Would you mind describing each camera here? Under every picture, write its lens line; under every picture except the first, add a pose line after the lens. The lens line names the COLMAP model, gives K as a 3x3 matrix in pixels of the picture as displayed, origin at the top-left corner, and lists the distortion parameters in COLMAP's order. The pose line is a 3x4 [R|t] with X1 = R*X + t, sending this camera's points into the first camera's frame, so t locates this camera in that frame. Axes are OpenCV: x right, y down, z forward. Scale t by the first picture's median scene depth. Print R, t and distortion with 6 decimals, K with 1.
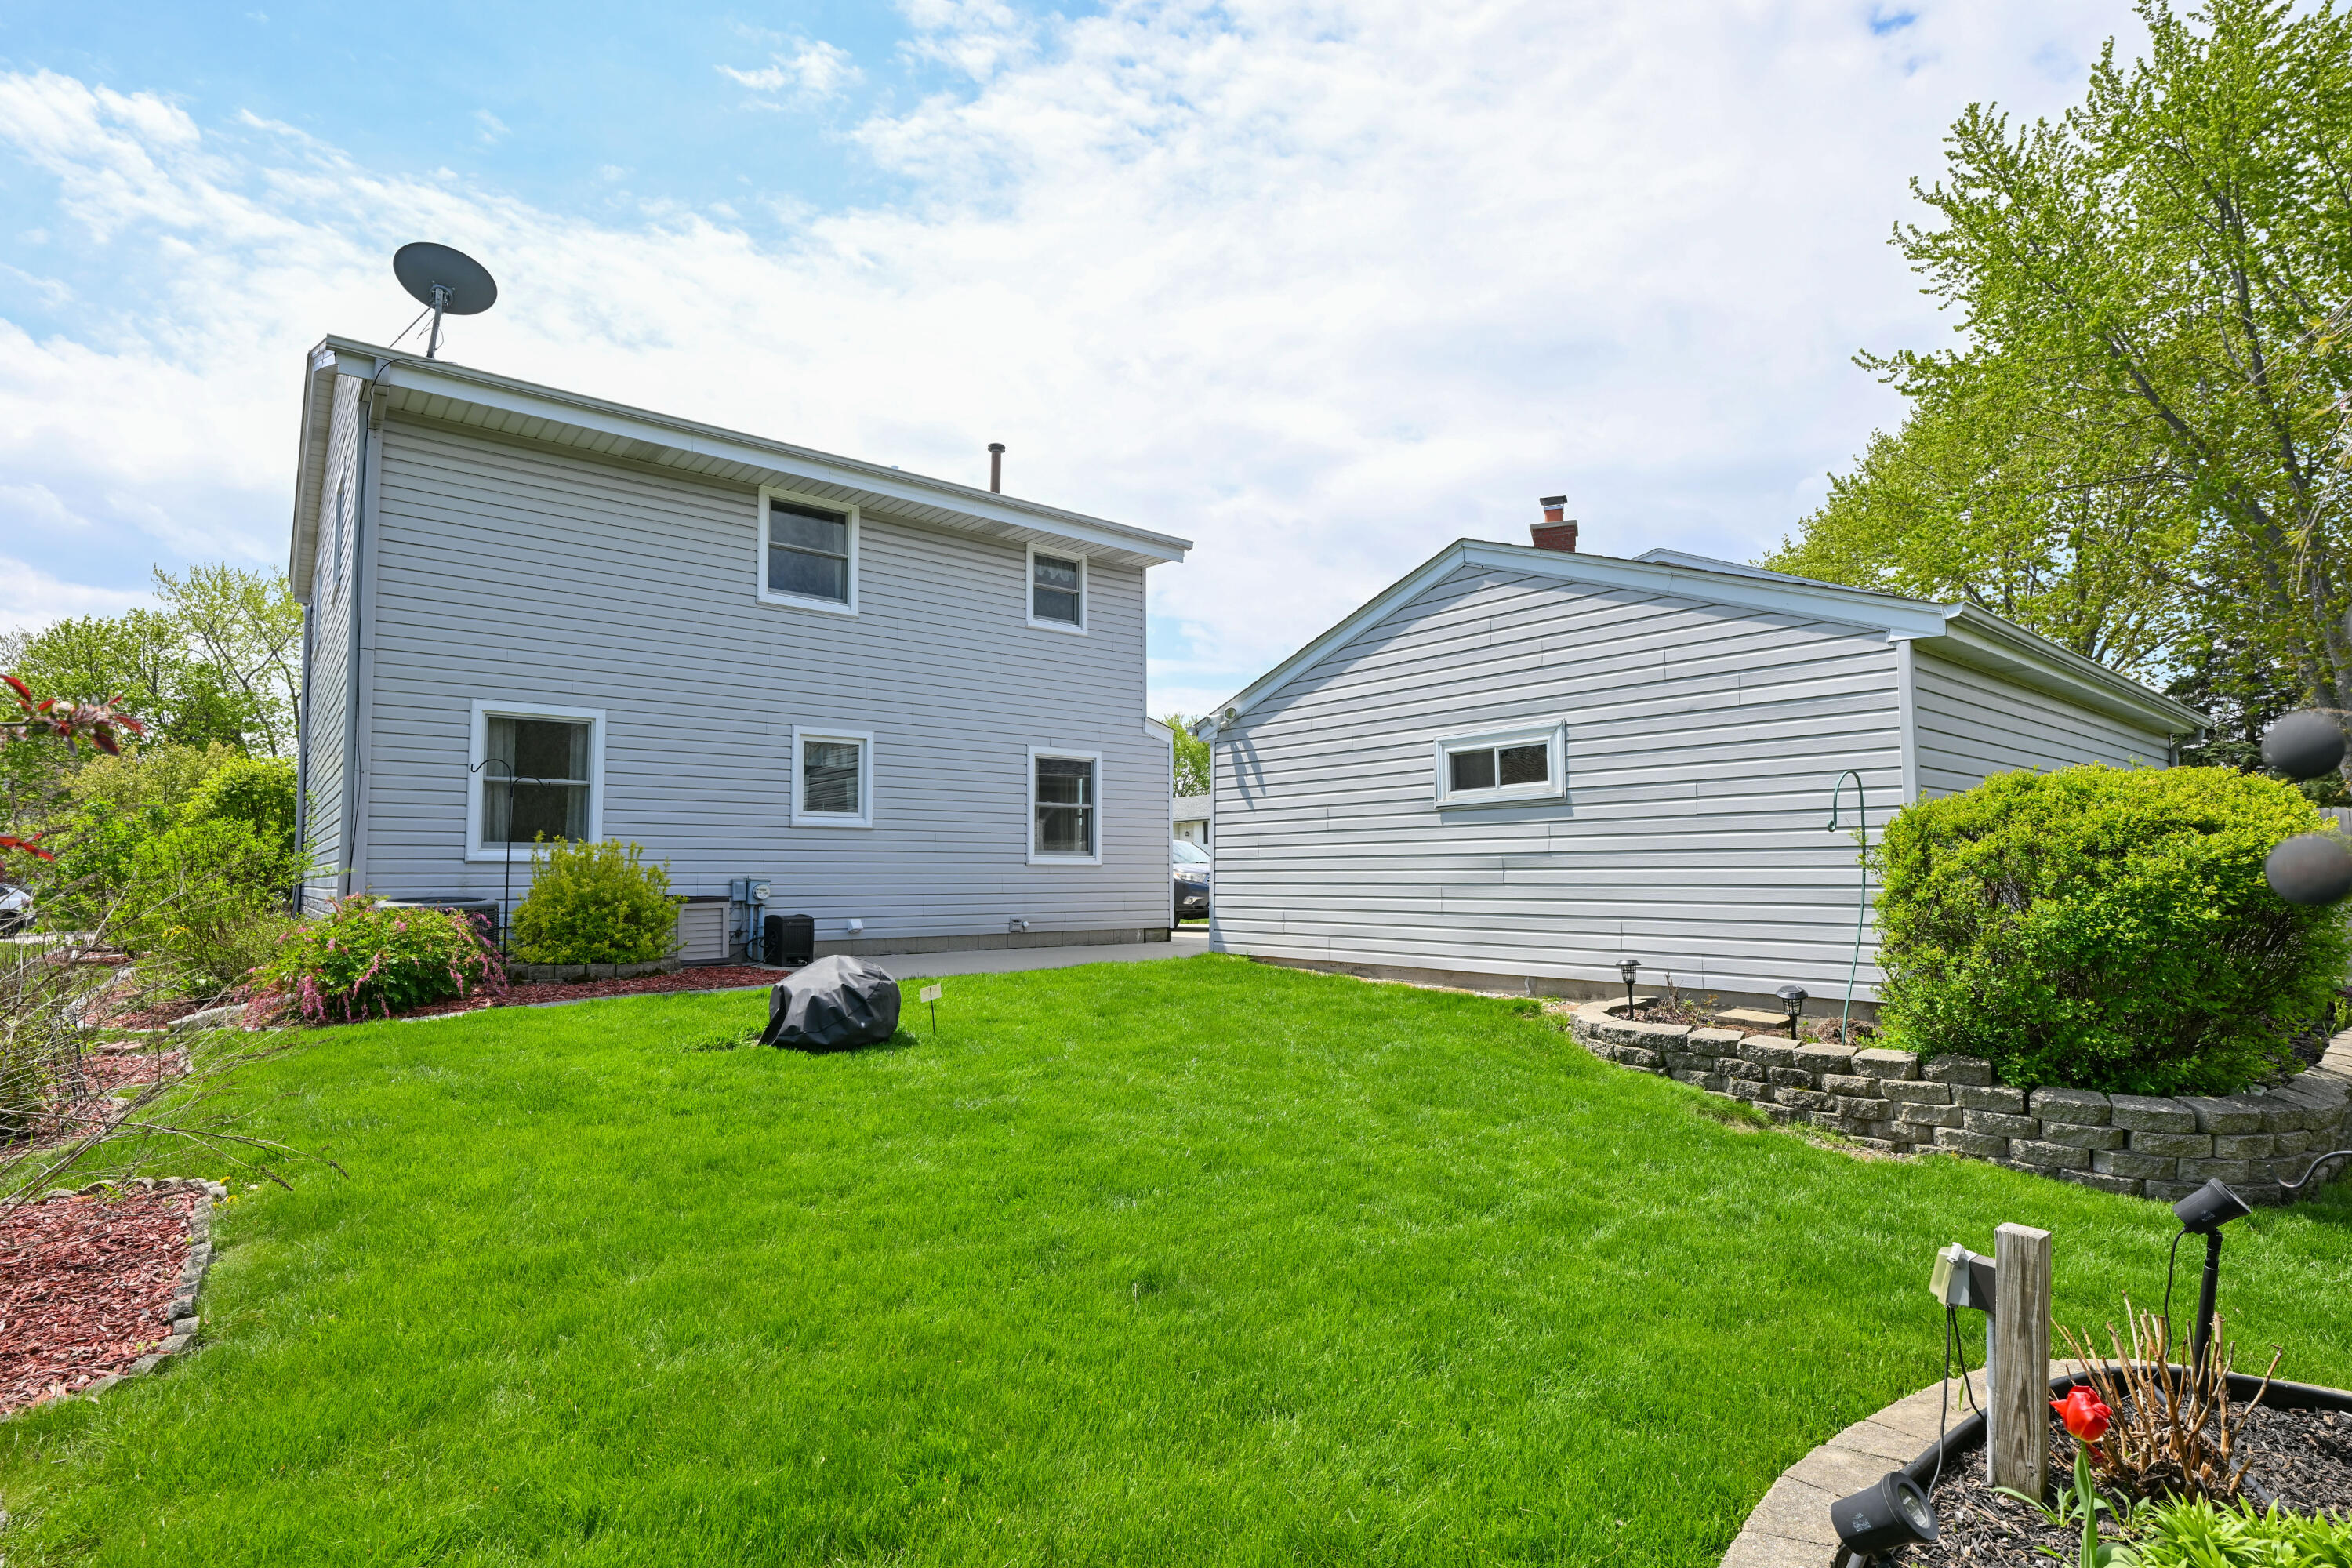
lens RADIAL K [[1134.4, 0, 1212.1], [0, 1134.4, 807.3], [0, 0, 1]] dist [0.003270, 0.000283]
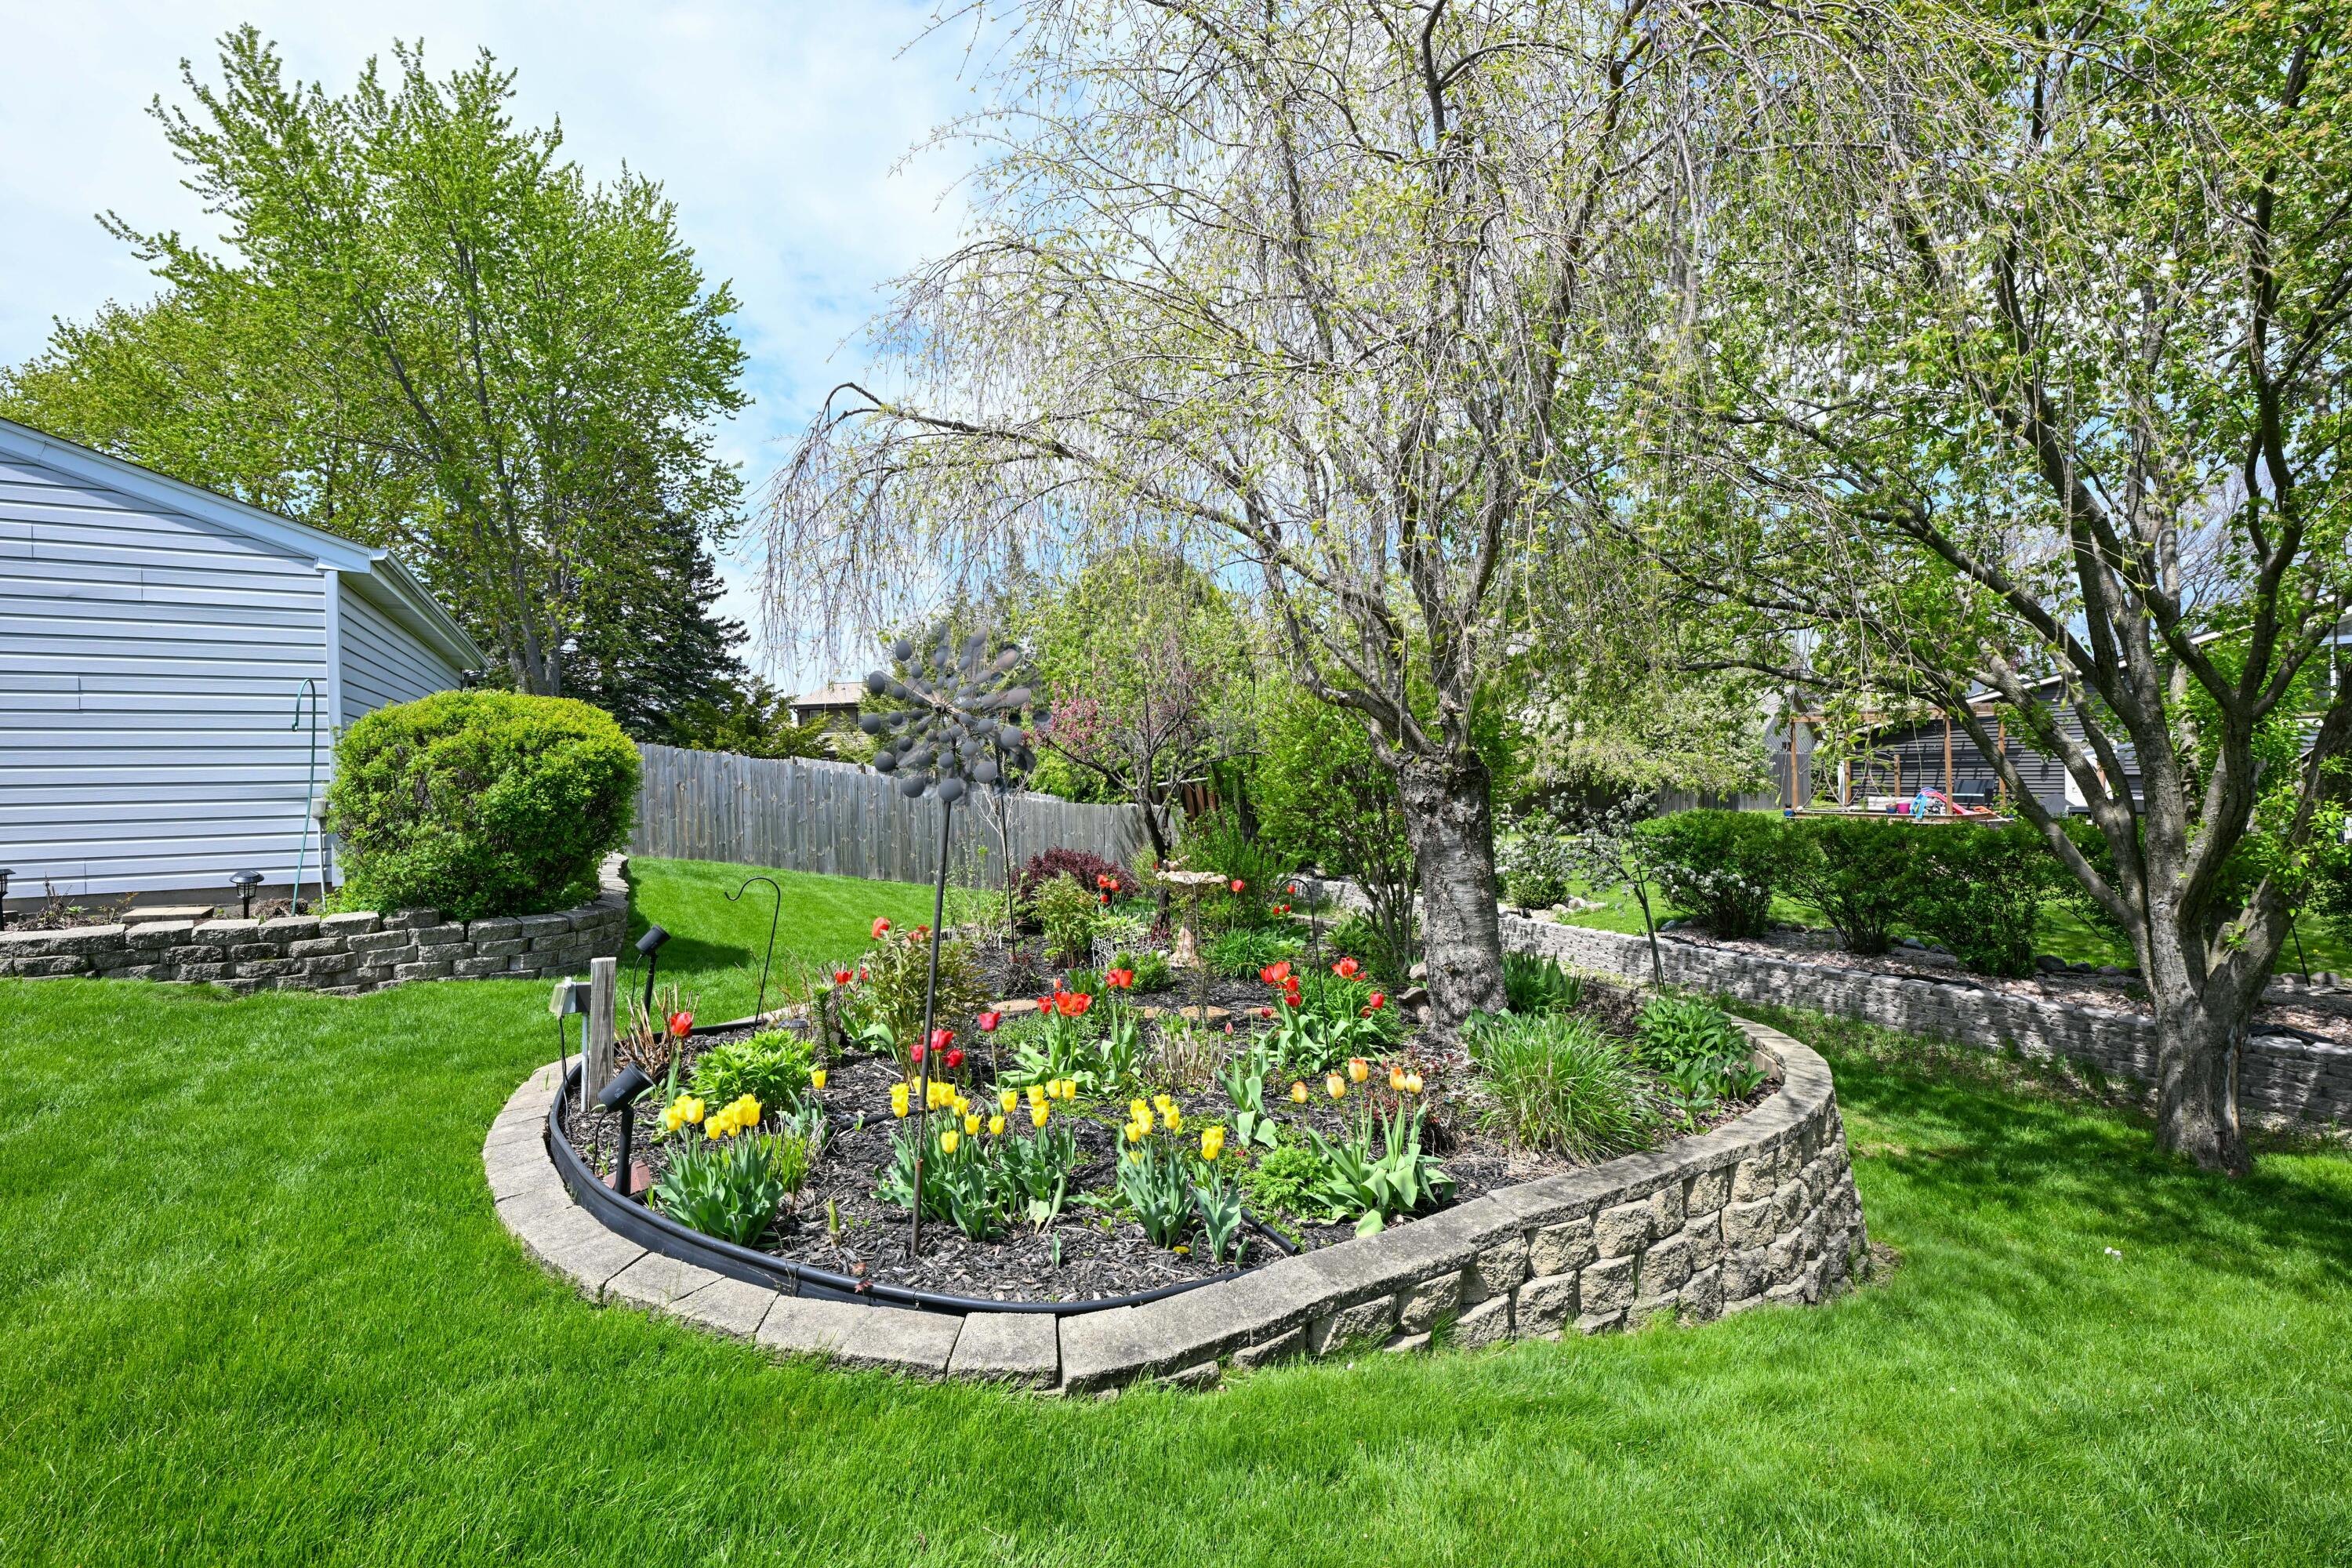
lens RADIAL K [[1051.3, 0, 1177.2], [0, 1051.3, 778.1], [0, 0, 1]] dist [-0.000966, -0.000208]
pose [[0.191153, -0.006103, 0.981541, -0.313056], [-0.041887, 0.999019, 0.014369, 0.015098], [-0.980666, -0.043860, 0.190710, -0.070374]]
